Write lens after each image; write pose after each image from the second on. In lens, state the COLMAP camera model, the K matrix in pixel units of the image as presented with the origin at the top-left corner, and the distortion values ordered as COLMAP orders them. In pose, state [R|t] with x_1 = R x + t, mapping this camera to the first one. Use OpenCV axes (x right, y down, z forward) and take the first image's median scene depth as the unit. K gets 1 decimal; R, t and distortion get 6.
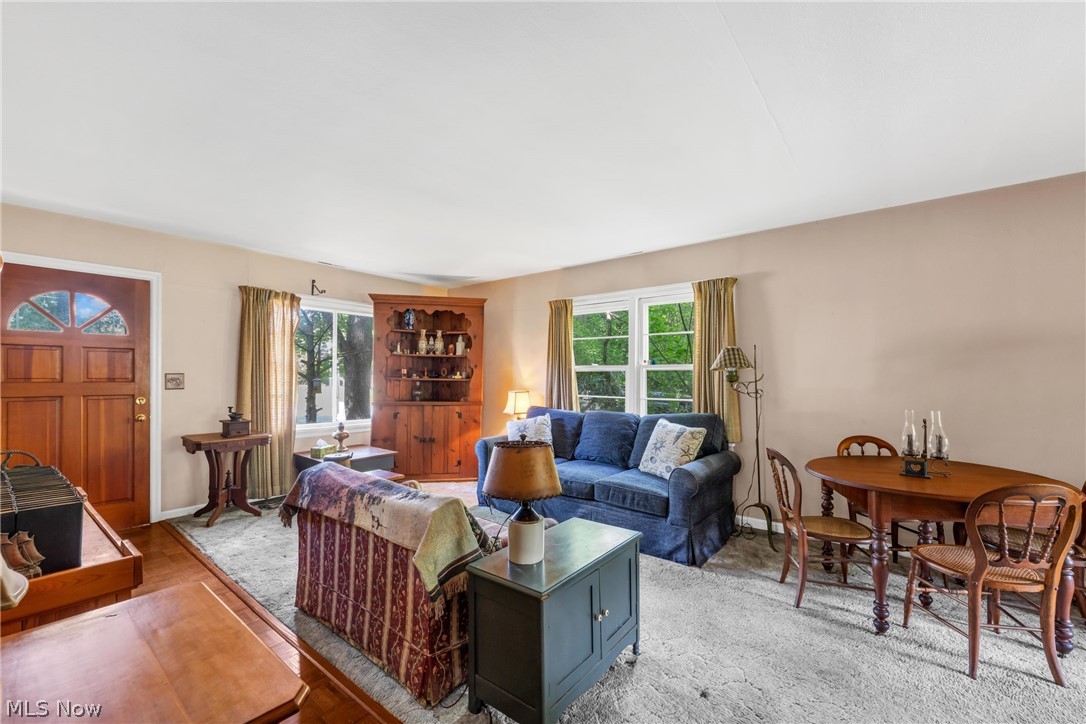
lens RADIAL K [[450.8, 0, 521.3], [0, 450.8, 374.8], [0, 0, 1]] dist [0.001808, -0.001431]
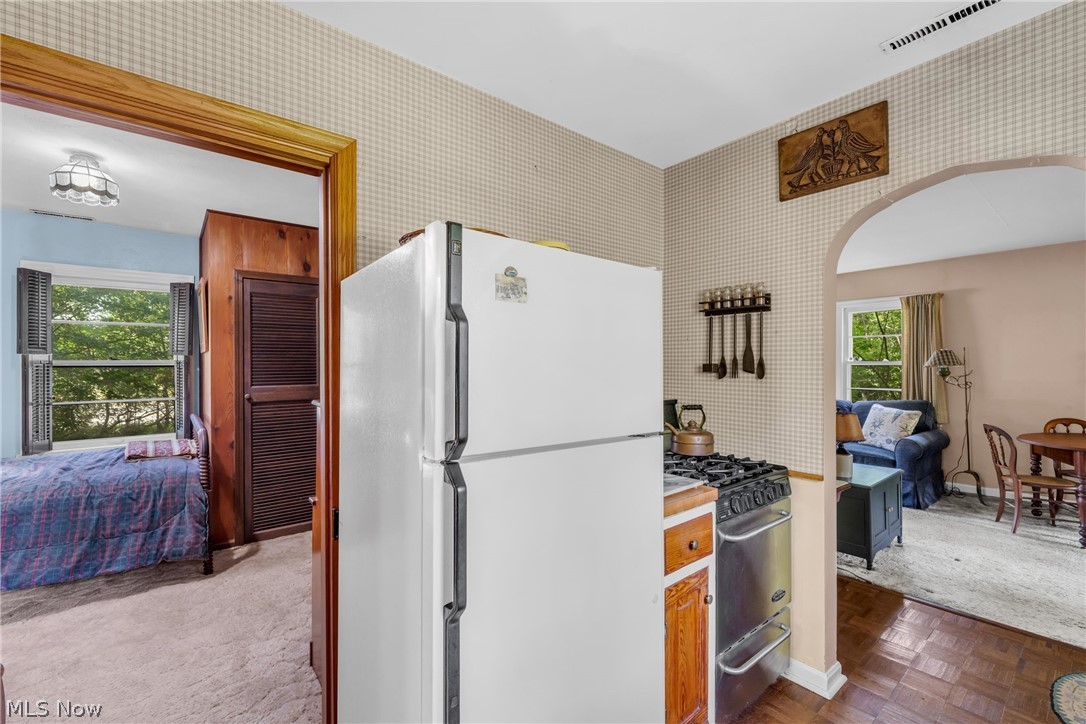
lens RADIAL K [[450.8, 0, 528.6], [0, 450.8, 363.6], [0, 0, 1]] dist [0.001808, -0.001431]
pose [[0.975441, -0.007396, -0.220137, -0.421552], [0.006797, 0.999971, -0.003482, -0.023664], [0.220156, 0.001901, 0.975463, -0.543862]]
